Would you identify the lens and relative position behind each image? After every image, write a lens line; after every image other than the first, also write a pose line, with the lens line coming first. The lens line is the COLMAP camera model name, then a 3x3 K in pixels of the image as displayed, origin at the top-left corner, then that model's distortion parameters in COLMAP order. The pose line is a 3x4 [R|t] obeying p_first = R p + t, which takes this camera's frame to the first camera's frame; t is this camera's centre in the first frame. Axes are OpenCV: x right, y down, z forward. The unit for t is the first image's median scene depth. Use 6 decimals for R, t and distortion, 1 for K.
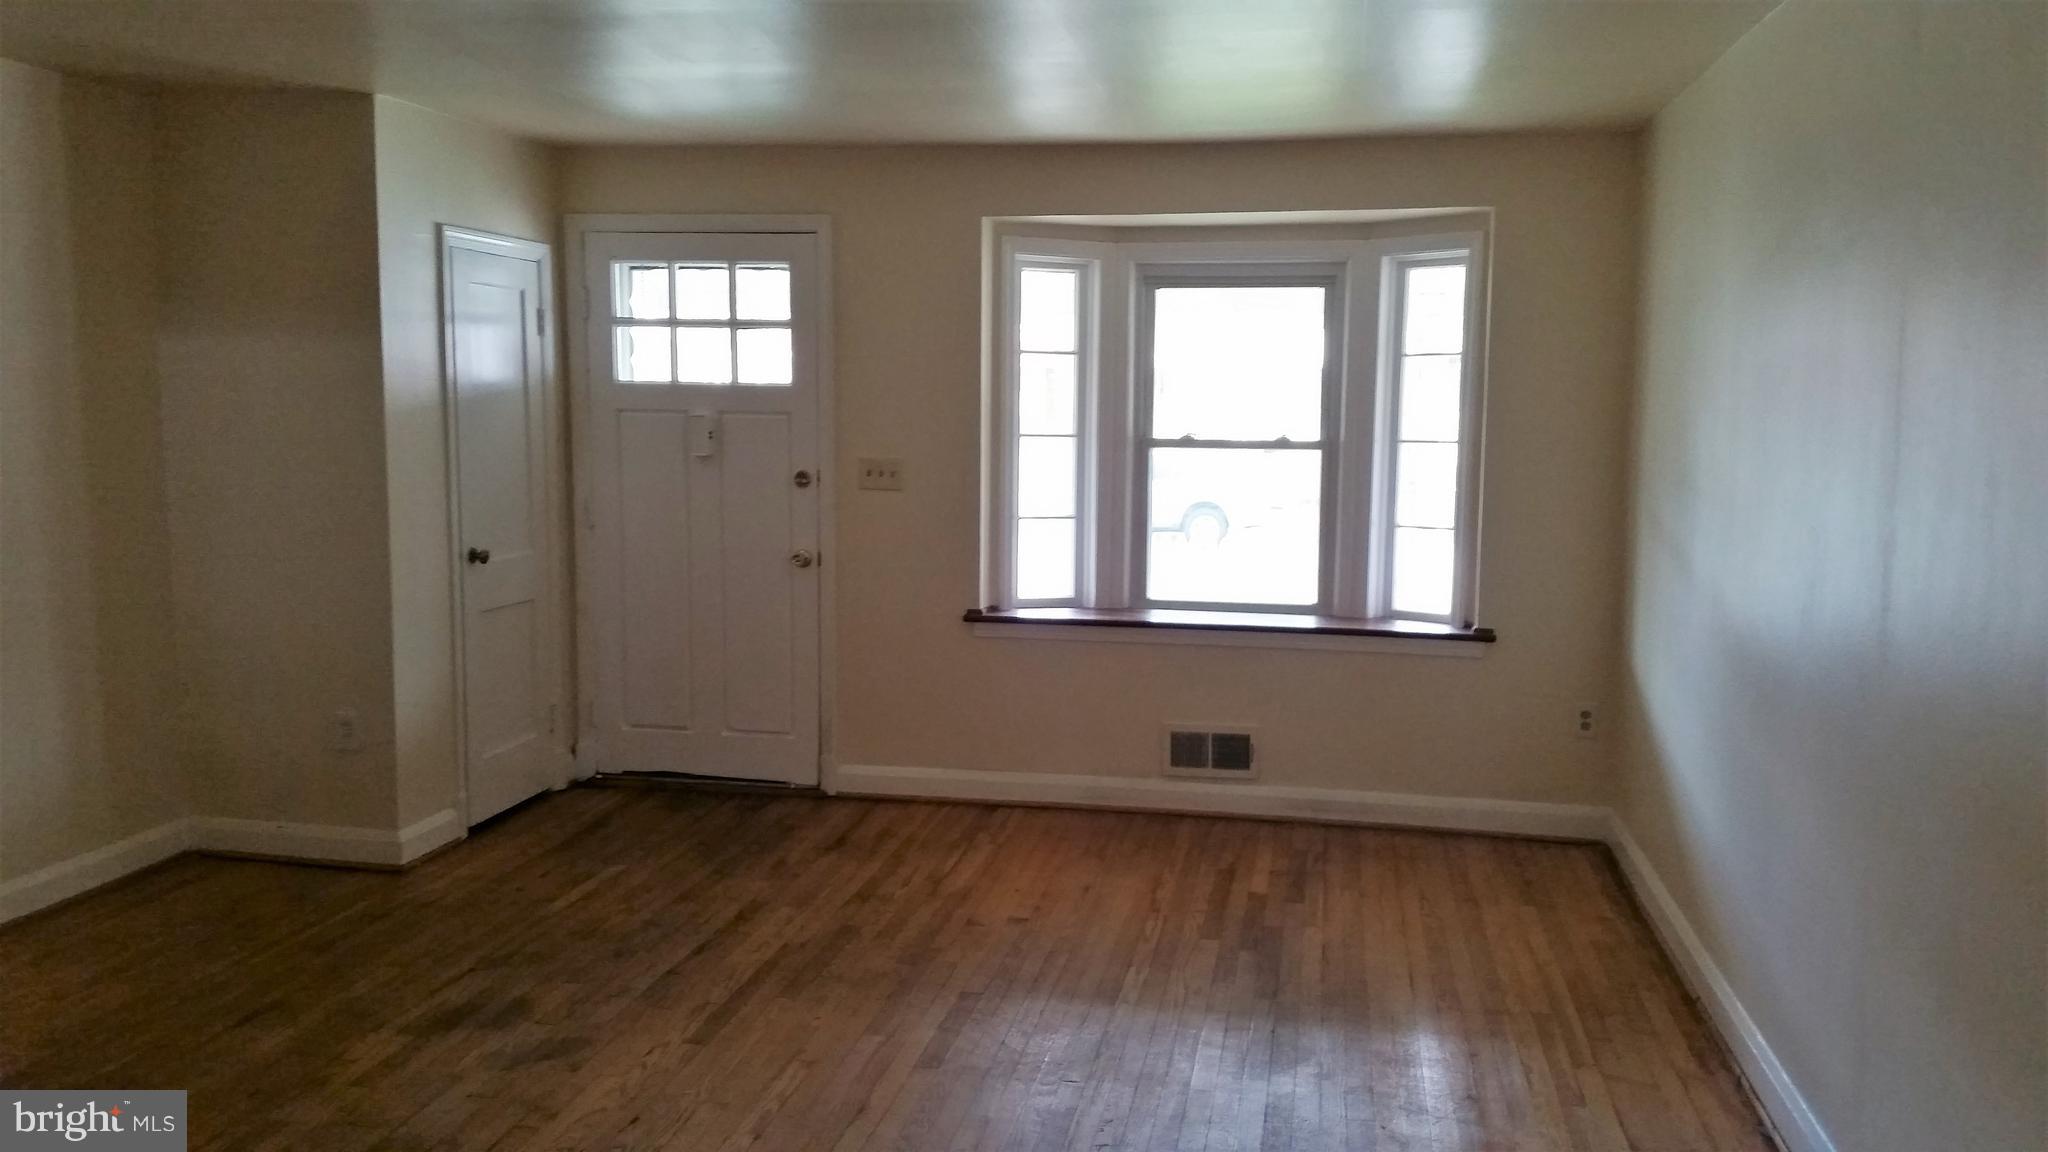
lens RADIAL K [[1717.2, 0, 1030.7], [0, 1717.2, 602.2], [0, 0, 1]] dist [0.116337, -0.001678]
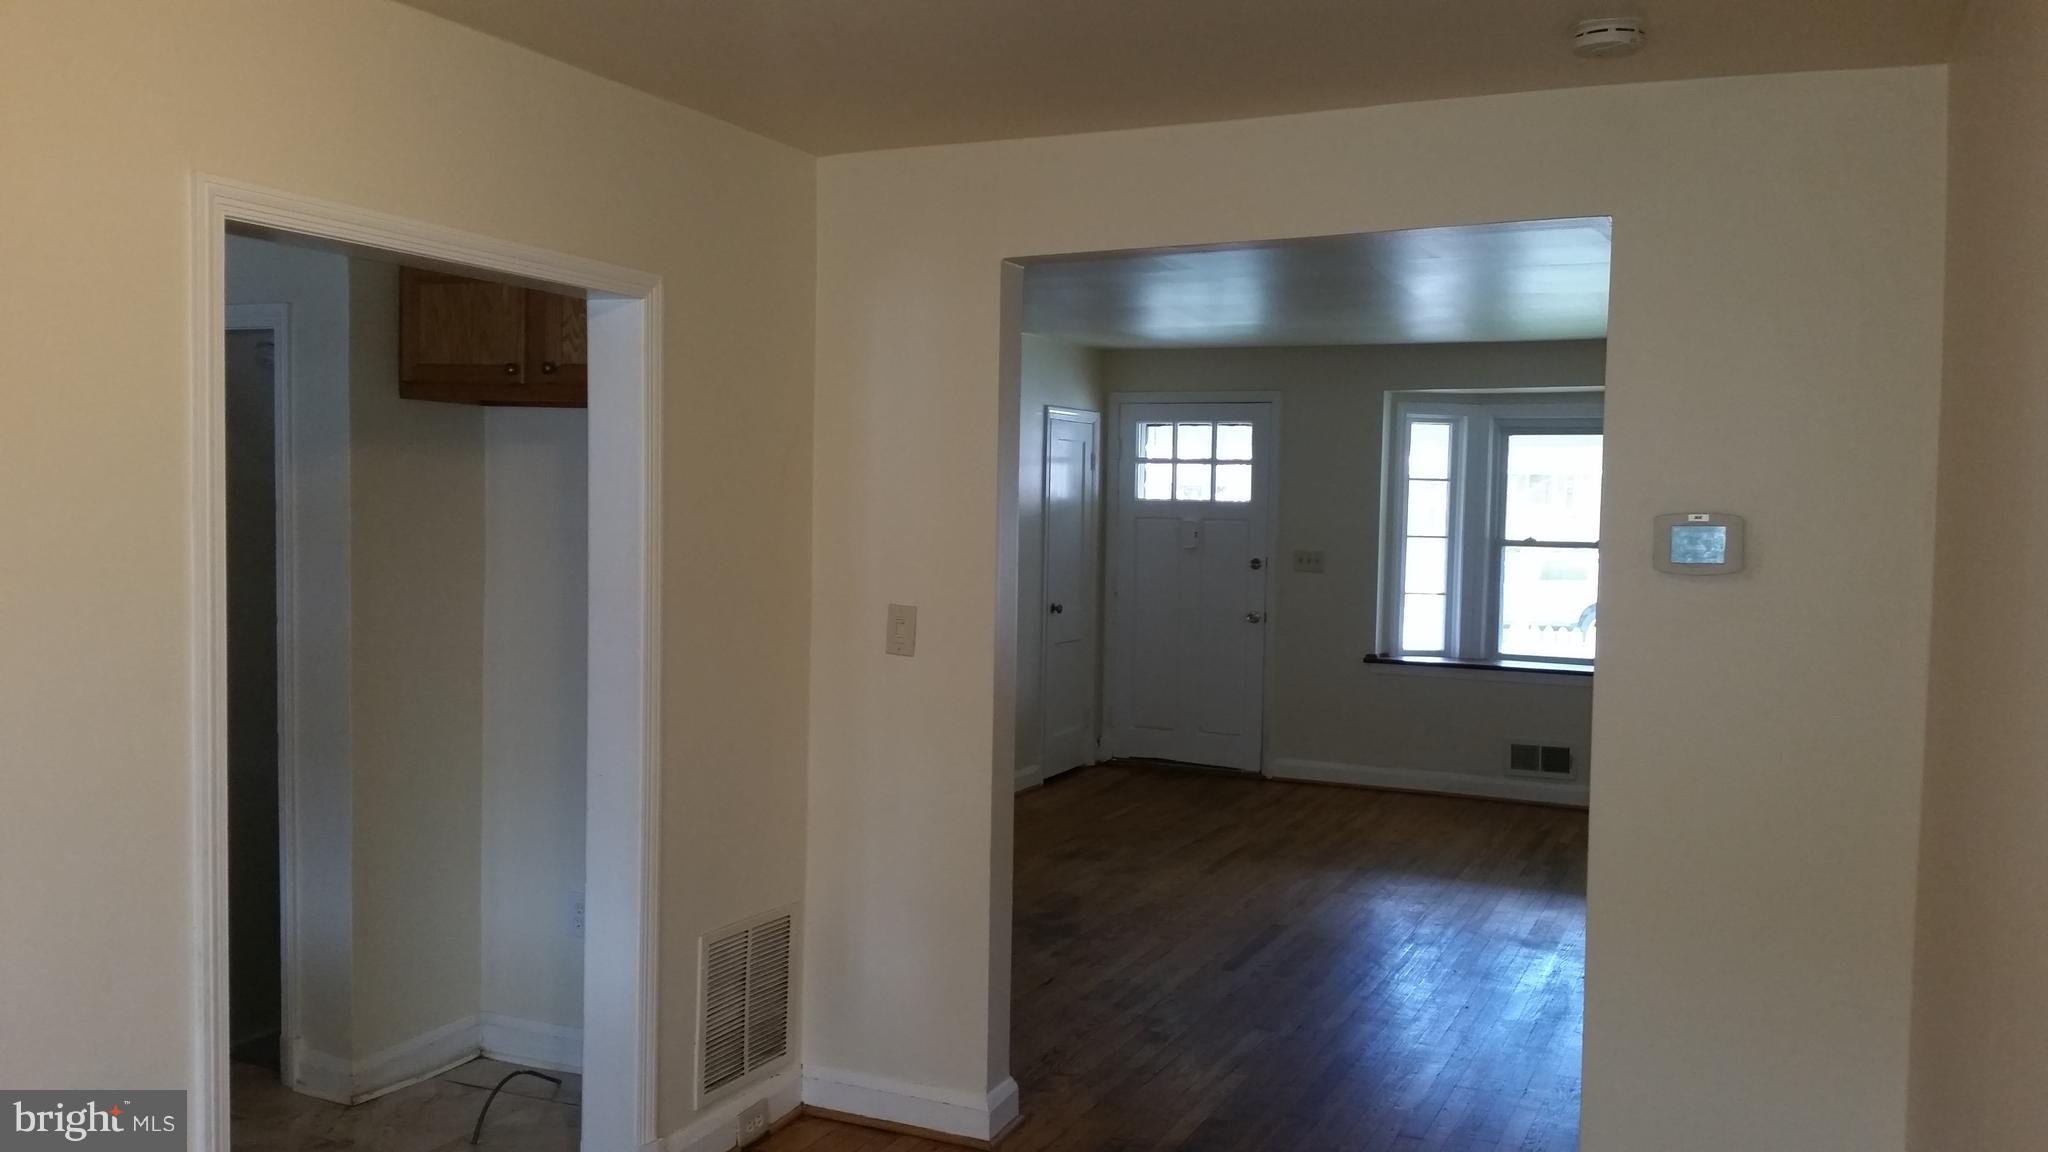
lens RADIAL K [[1717.2, 0, 1030.7], [0, 1717.2, 602.2], [0, 0, 1]] dist [0.116337, -0.001678]
pose [[0.973440, 0.021343, -0.227945, 0.018620], [-0.034754, 0.997882, -0.054983, 0.050661], [0.226289, 0.061445, 0.972120, -0.495902]]
